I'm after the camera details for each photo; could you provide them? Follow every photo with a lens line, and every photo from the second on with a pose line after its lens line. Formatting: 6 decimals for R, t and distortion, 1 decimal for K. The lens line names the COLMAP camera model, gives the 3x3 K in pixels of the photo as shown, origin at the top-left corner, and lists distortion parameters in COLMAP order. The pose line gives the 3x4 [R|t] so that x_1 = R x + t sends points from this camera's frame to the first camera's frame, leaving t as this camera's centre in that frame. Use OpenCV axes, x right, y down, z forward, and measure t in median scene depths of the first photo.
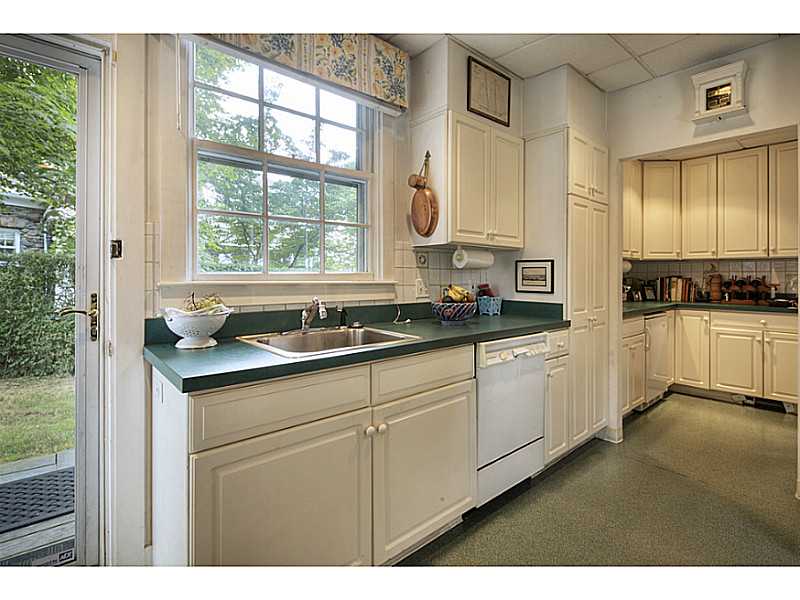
lens RADIAL K [[397.9, 0, 401.8], [0, 397.9, 288.9], [0, 0, 1]] dist [0.000295, 0.000269]
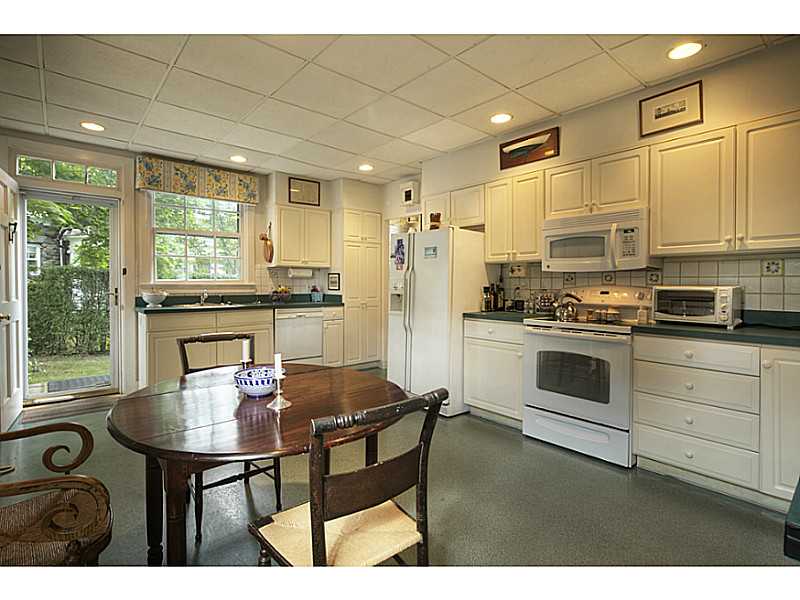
lens RADIAL K [[396.8, 0, 400.0], [0, 396.8, 300.0], [0, 0, 1]] dist [-0.000172, -0.000133]
pose [[0.999973, -0.001052, -0.007259, 0.662683], [0.001117, 0.999959, 0.008947, 0.041595], [0.007249, -0.008955, 0.999934, -0.949780]]
